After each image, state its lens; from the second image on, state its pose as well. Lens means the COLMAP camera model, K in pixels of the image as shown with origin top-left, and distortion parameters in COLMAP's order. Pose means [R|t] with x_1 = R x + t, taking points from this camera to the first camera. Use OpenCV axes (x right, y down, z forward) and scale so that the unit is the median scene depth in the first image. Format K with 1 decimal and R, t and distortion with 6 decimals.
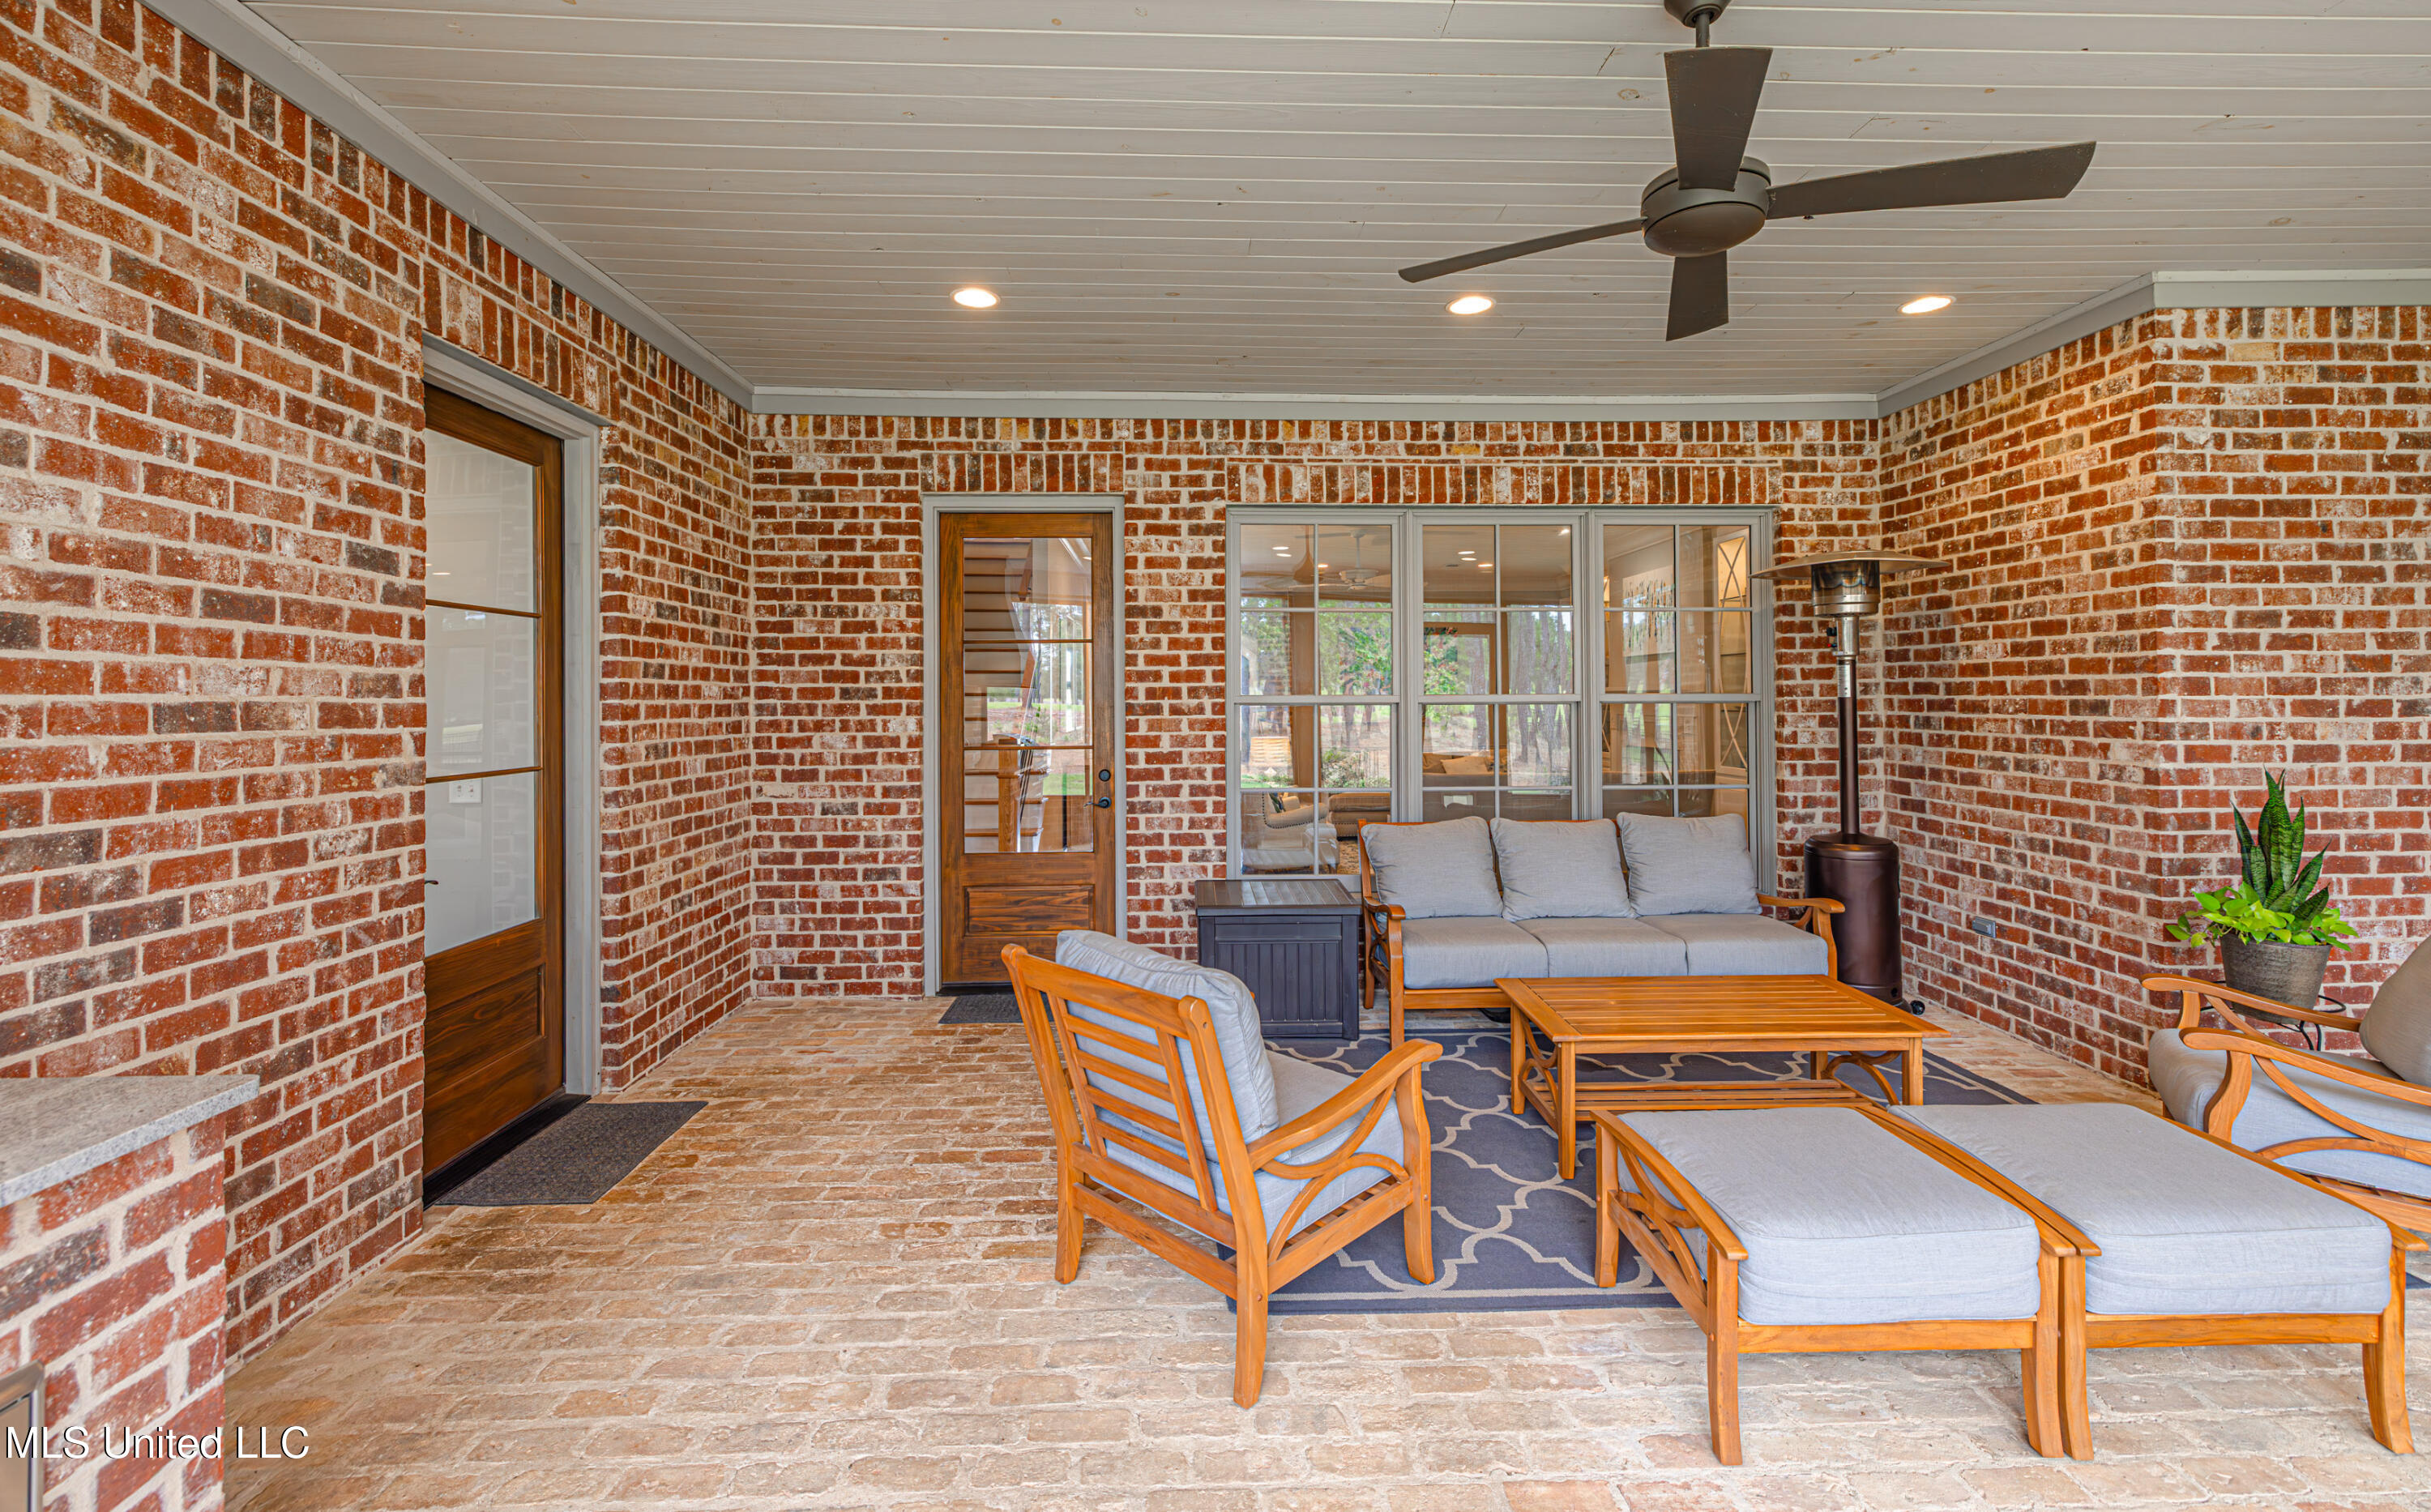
lens RADIAL K [[1028.7, 0, 1218.5], [0, 1028.7, 687.1], [0, 0, 1]] dist [-0.002015, 0.000998]
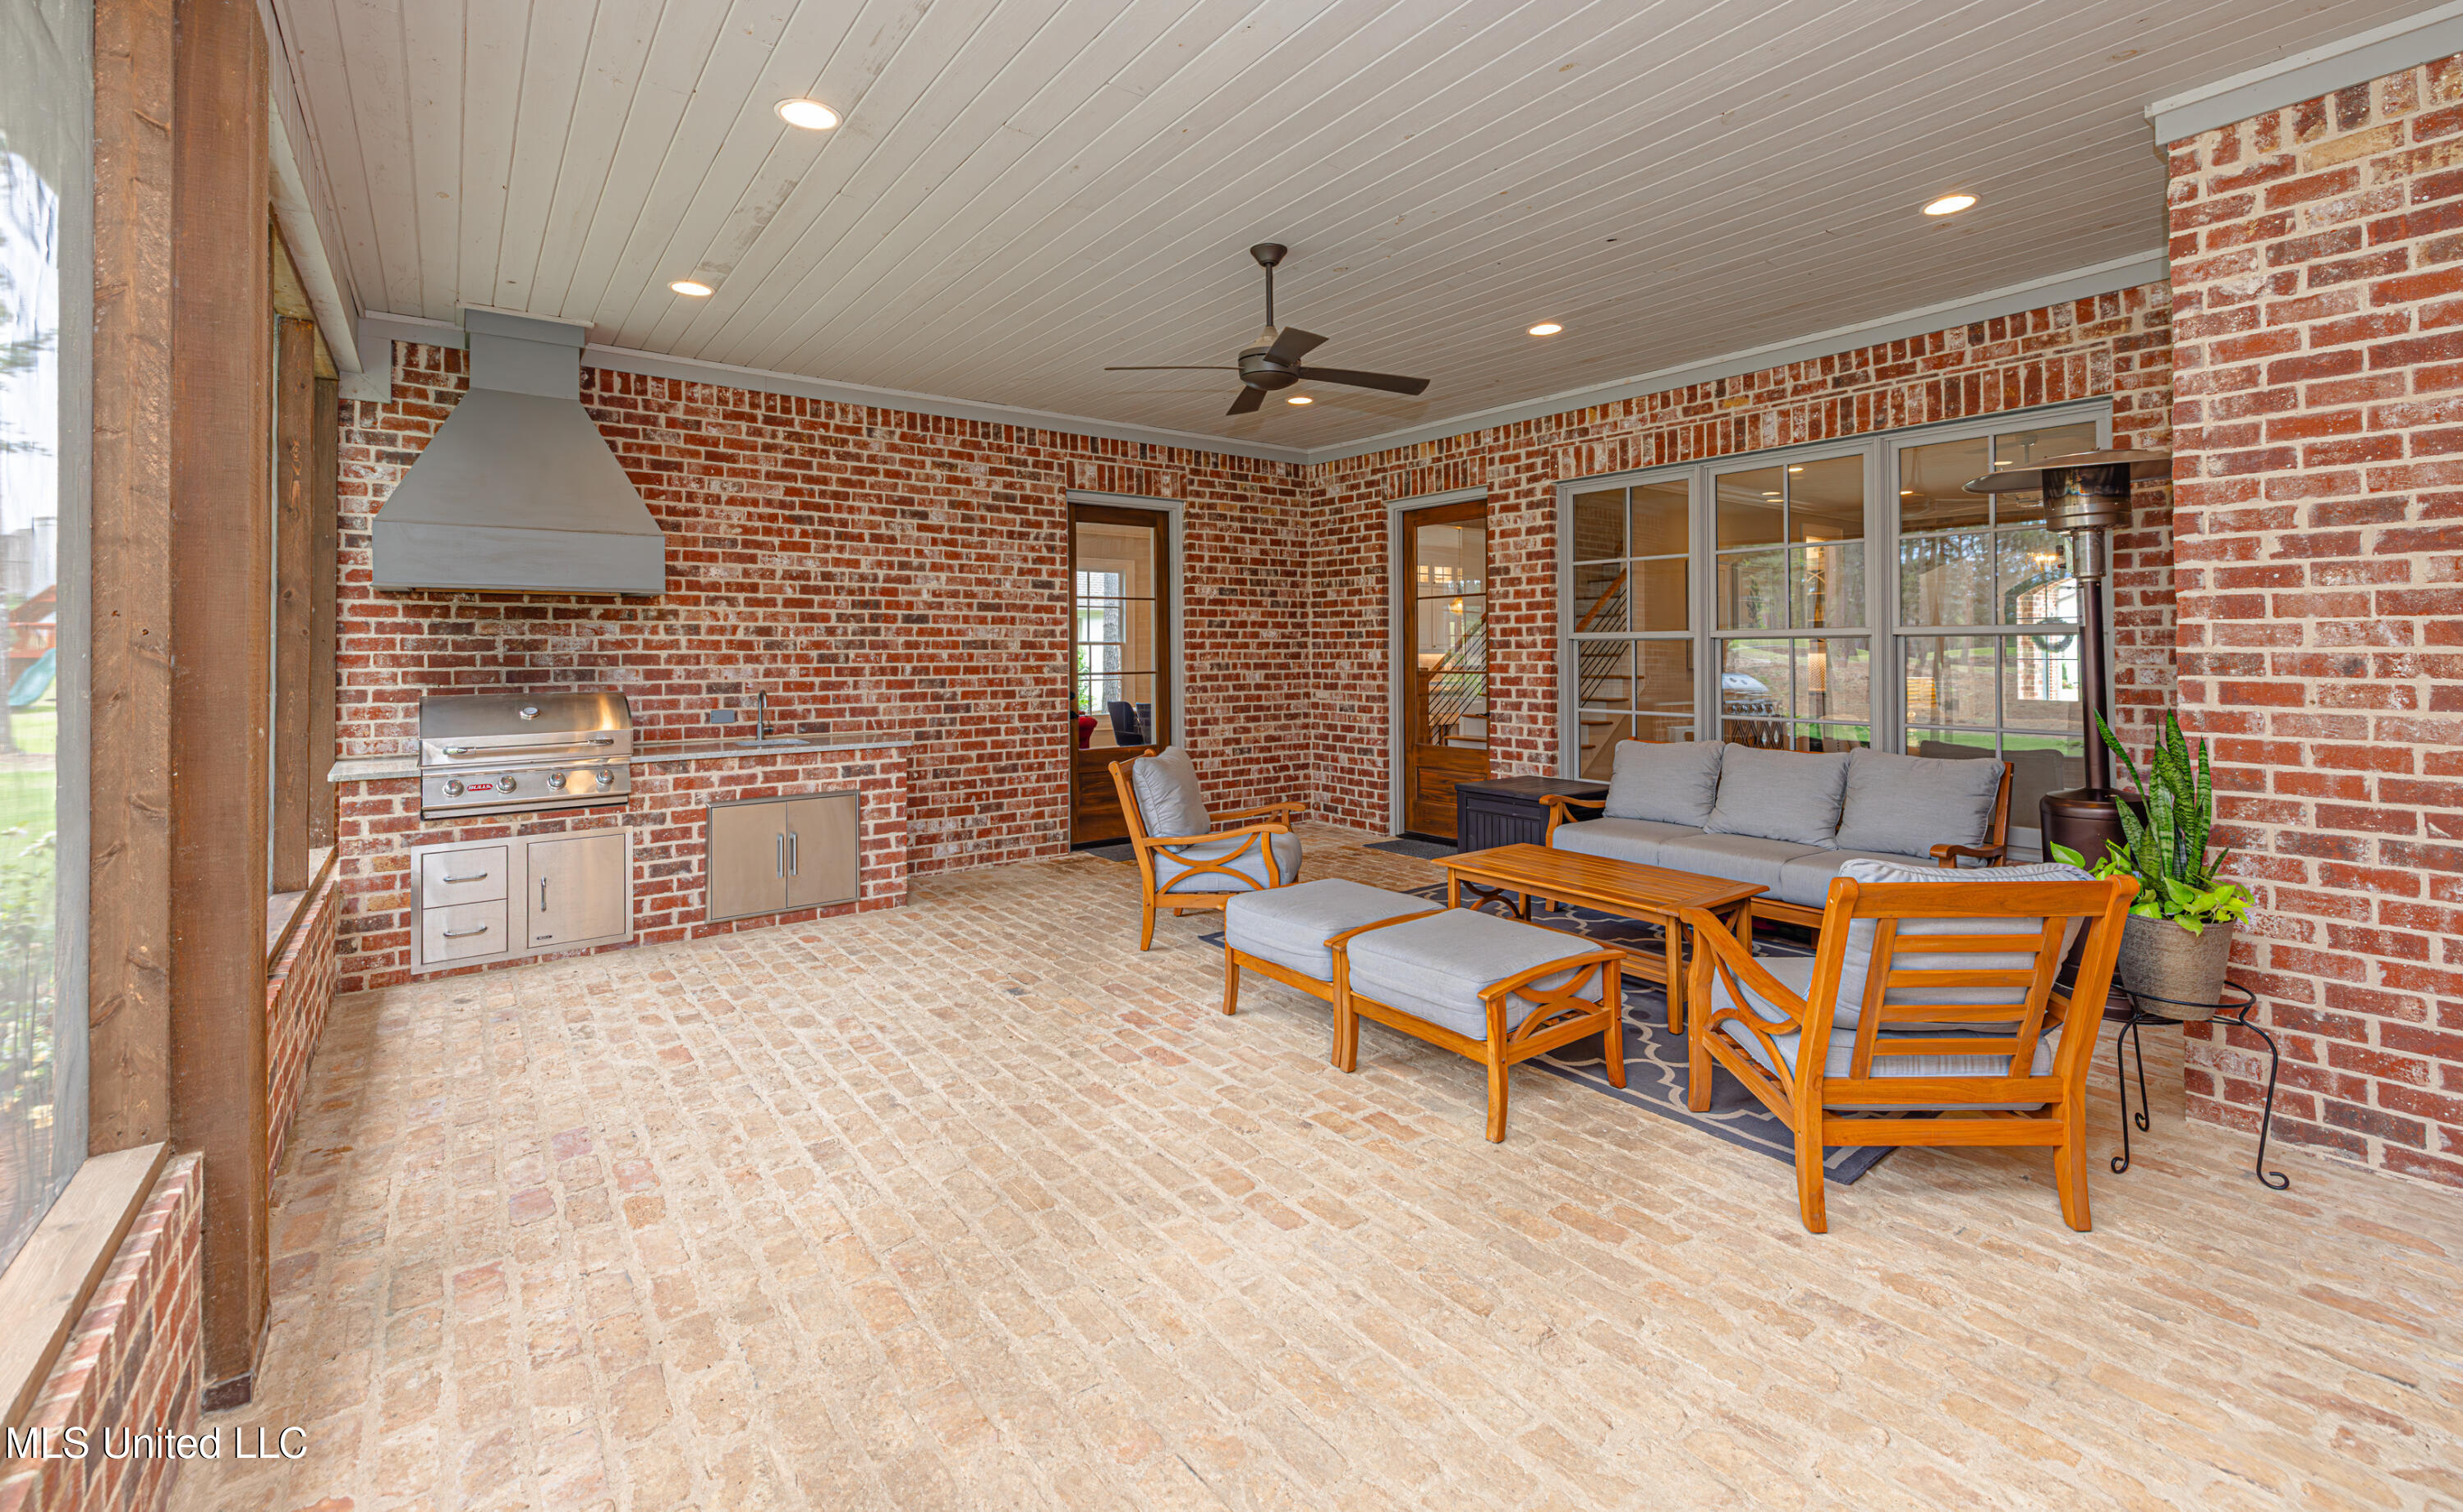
lens RADIAL K [[1063.6, 0, 1249.3], [0, 1063.6, 629.8], [0, 0, 1]] dist [-0.002833, -0.000482]
pose [[0.573866, -0.014598, -0.818819, 1.172214], [0.013943, 0.999870, -0.008054, 0.012559], [0.818831, -0.006795, 0.573995, -0.078075]]
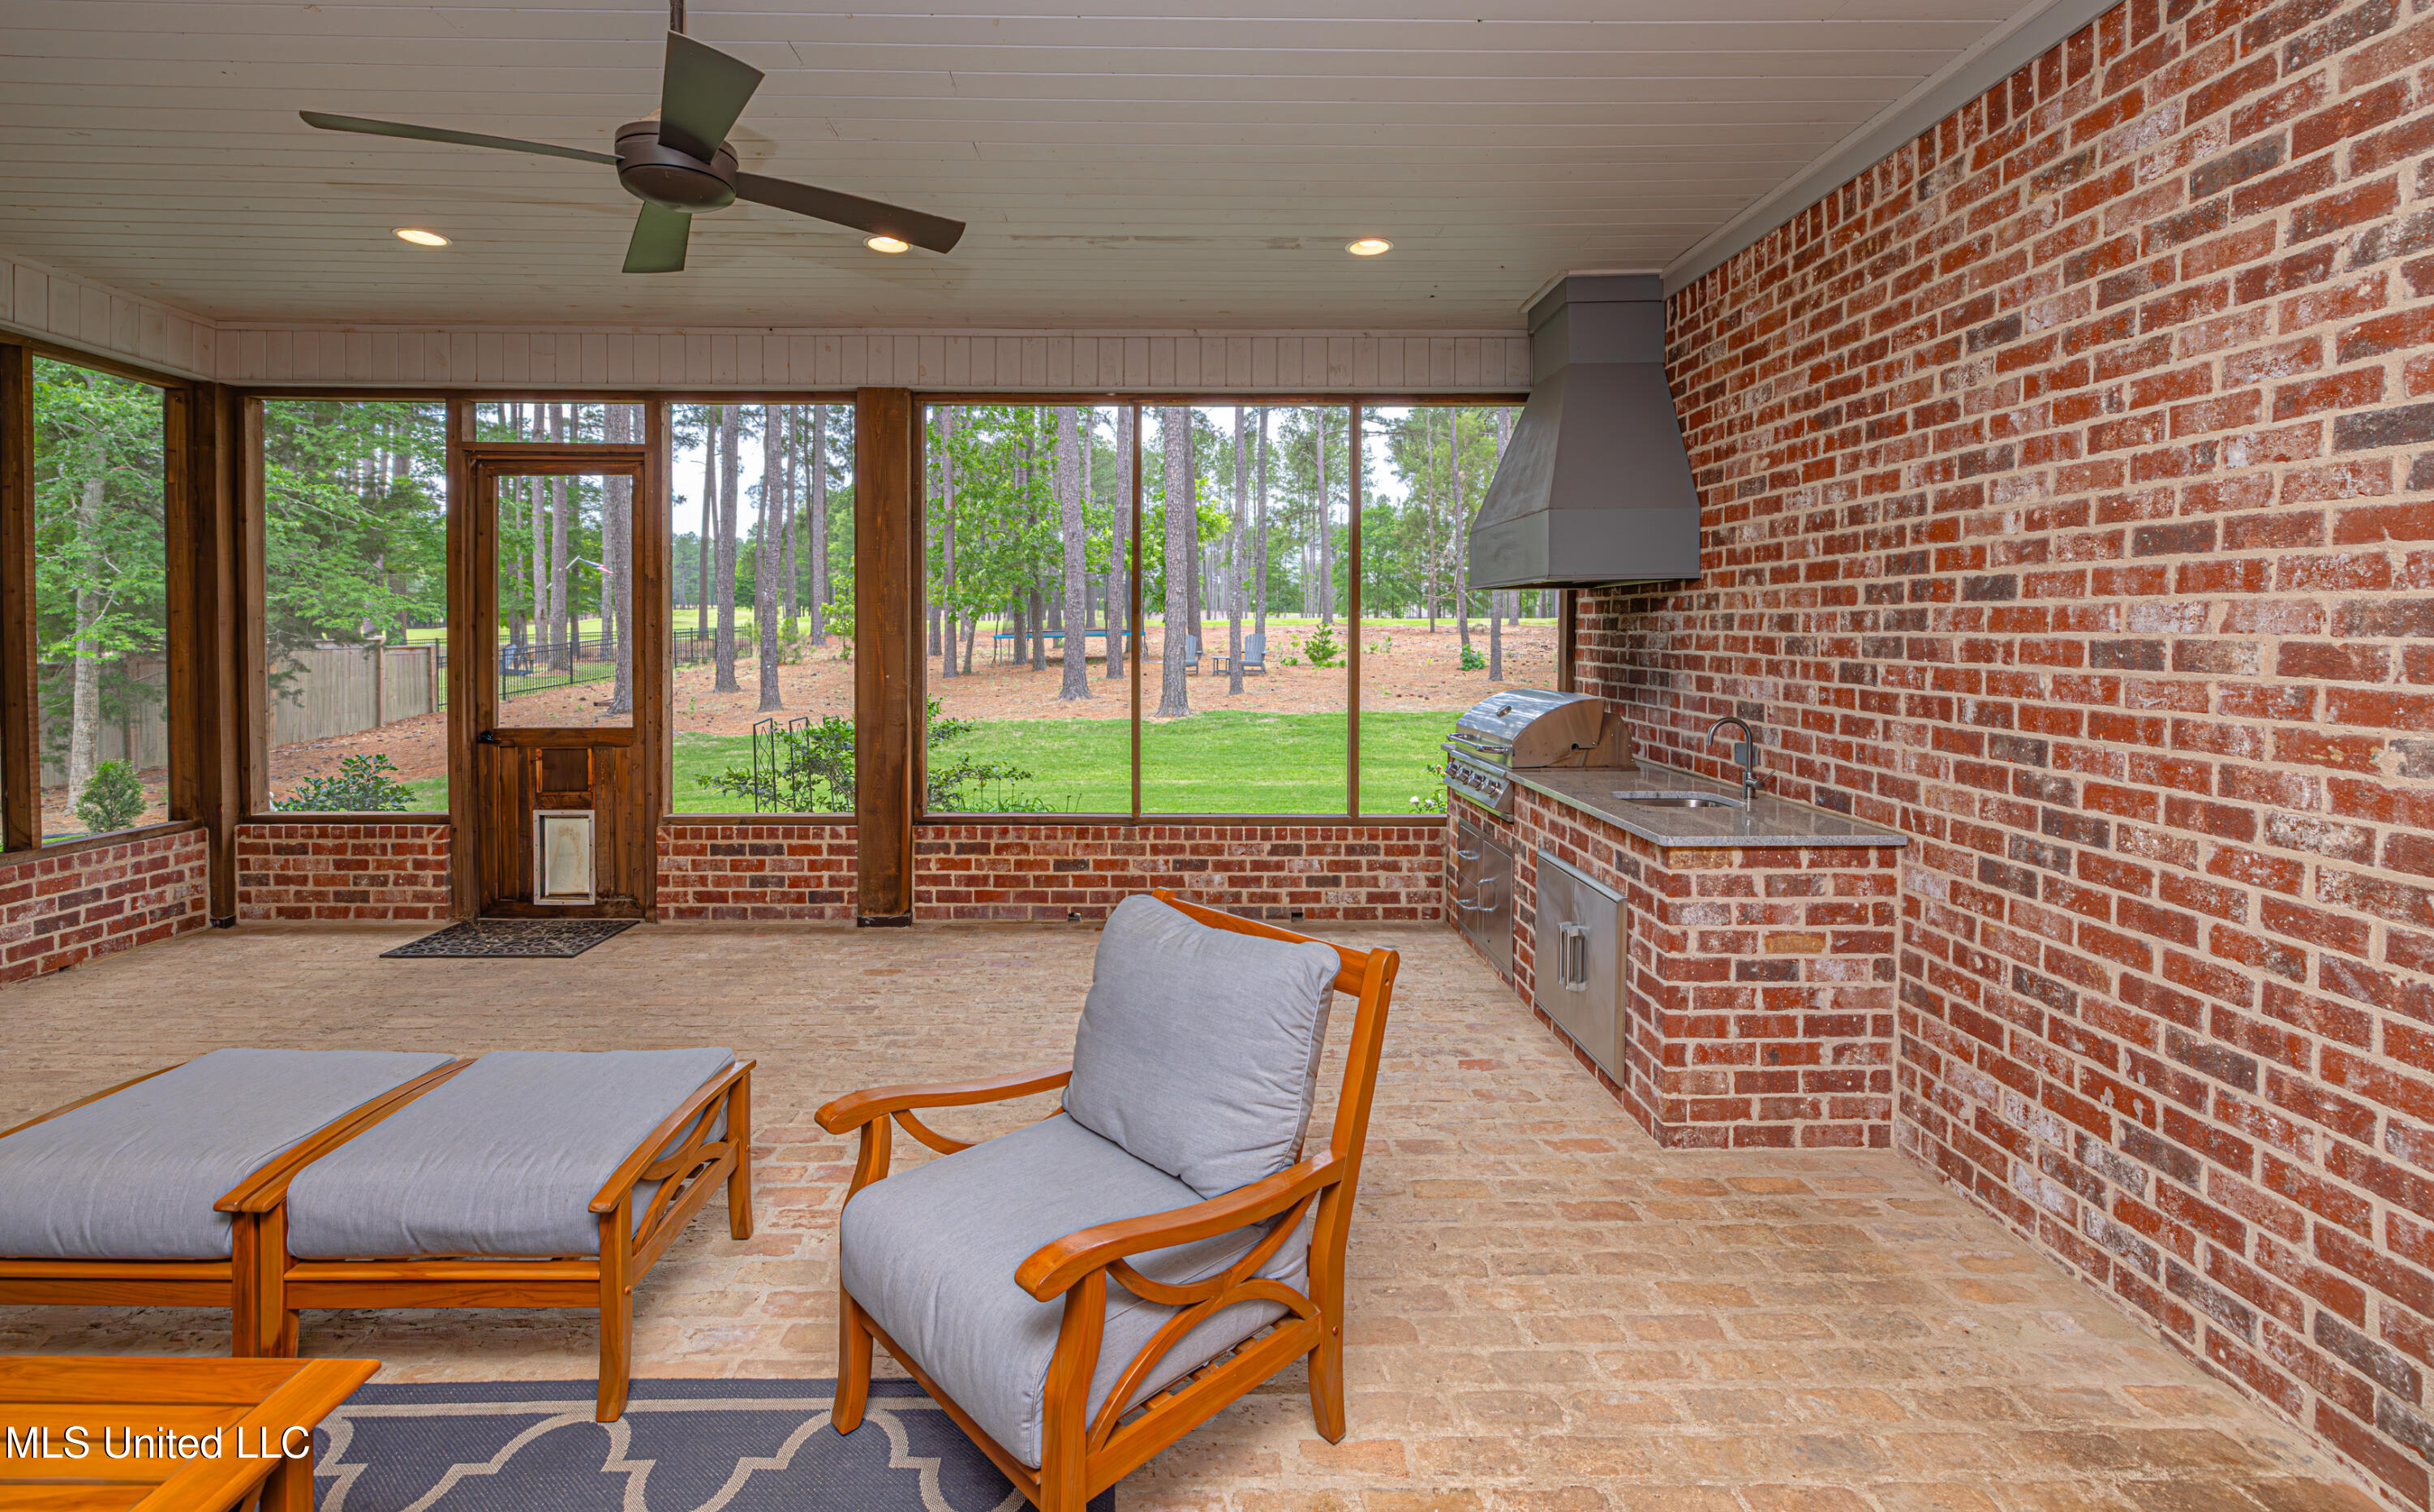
lens RADIAL K [[1029.9, 0, 1192.0], [0, 1029.9, 649.8], [0, 0, 1]] dist [-0.002015, 0.000998]
pose [[-0.999745, -0.001258, 0.022560, -0.046152], [-0.001108, 0.999977, 0.006671, 0.010836], [-0.022568, 0.006644, -0.999723, 1.186099]]
